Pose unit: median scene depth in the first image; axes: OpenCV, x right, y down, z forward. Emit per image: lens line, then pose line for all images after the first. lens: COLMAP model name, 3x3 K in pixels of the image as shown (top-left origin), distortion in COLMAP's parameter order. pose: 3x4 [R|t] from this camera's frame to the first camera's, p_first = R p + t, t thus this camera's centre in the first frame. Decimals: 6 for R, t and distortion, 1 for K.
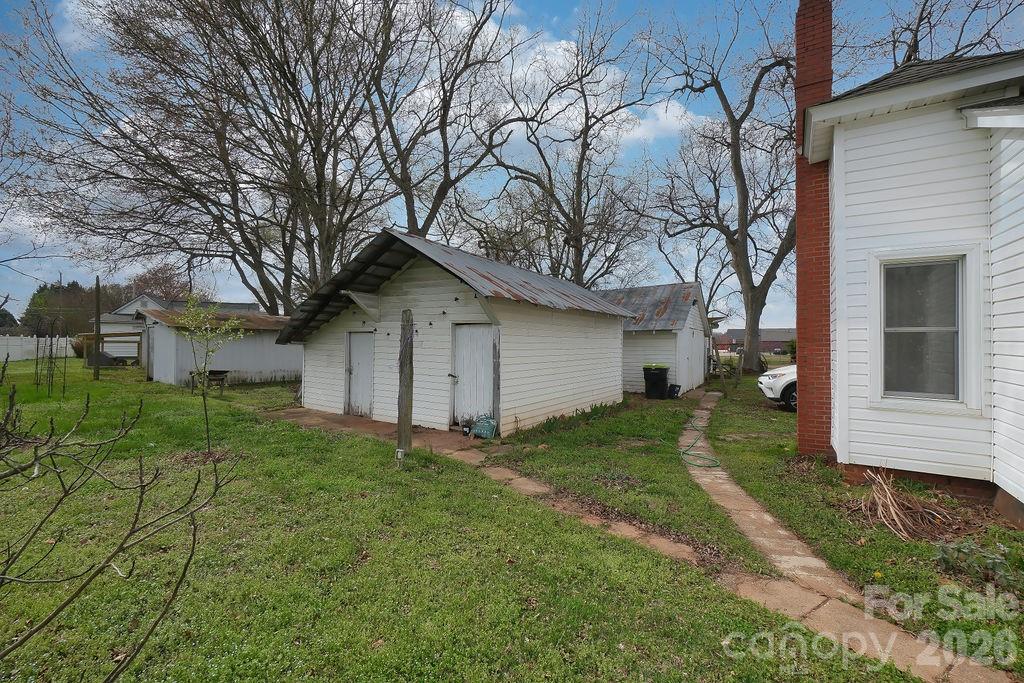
lens RADIAL K [[442.7, 0, 503.3], [0, 442.7, 342.5], [0, 0, 1]] dist [-0.002613, 0.000836]
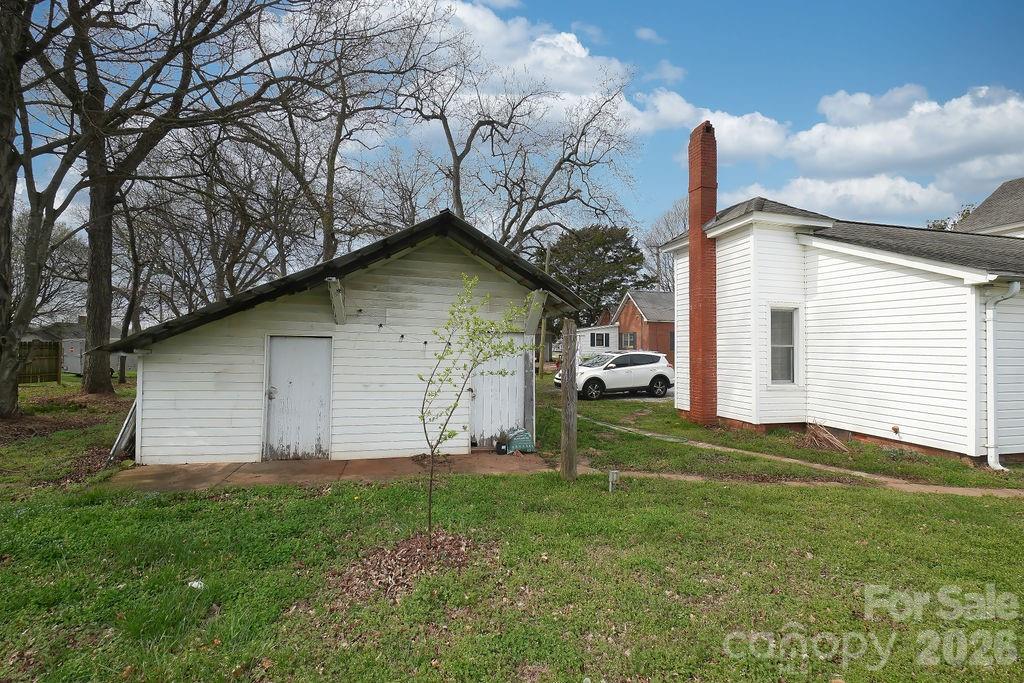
lens RADIAL K [[442.7, 0, 503.3], [0, 442.7, 342.5], [0, 0, 1]] dist [-0.002613, 0.000836]
pose [[0.678671, 0.009955, 0.734375, -1.082447], [-0.006659, 0.999950, -0.007402, -0.019316], [-0.734412, 0.000133, 0.678704, 0.535598]]
